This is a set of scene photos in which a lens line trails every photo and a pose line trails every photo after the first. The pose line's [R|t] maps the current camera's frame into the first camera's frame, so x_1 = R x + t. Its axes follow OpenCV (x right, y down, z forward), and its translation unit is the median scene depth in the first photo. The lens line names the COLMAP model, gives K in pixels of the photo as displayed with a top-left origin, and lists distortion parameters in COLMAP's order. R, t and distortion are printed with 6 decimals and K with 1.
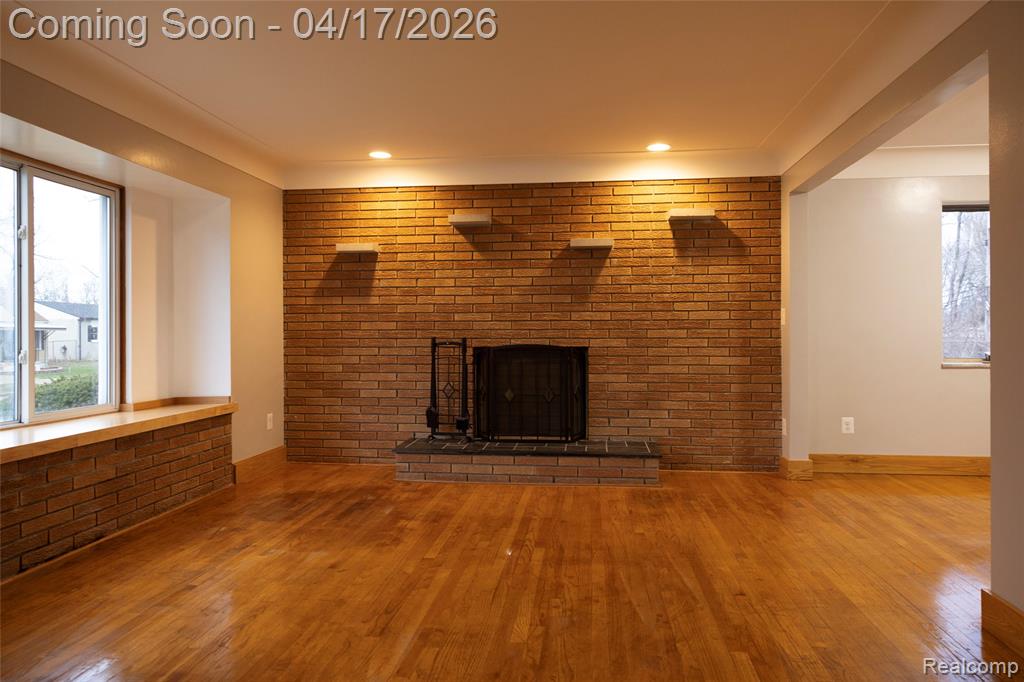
lens RADIAL K [[702.8, 0, 520.1], [0, 702.8, 336.3], [0, 0, 1]] dist [0.004548, 0.002465]
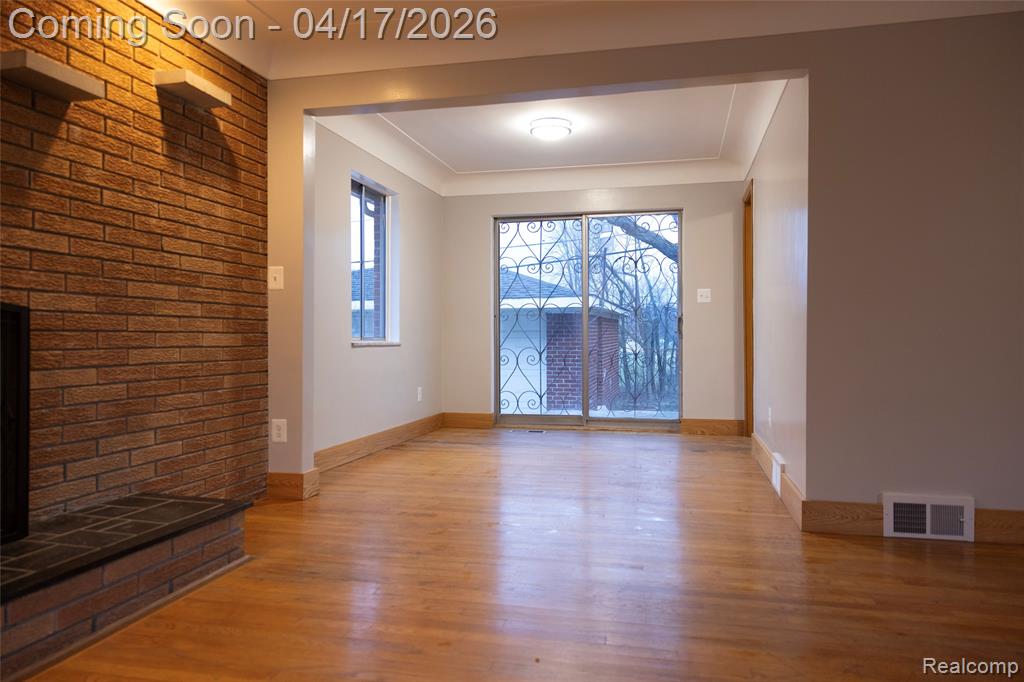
lens RADIAL K [[702.8, 0, 517.0], [0, 702.8, 341.6], [0, 0, 1]] dist [0.004548, 0.002465]
pose [[0.131671, -0.003834, 0.991286, -0.301165], [0.013644, 0.999905, 0.002055, 0.038828], [-0.991200, 0.013254, 0.131711, 0.646575]]
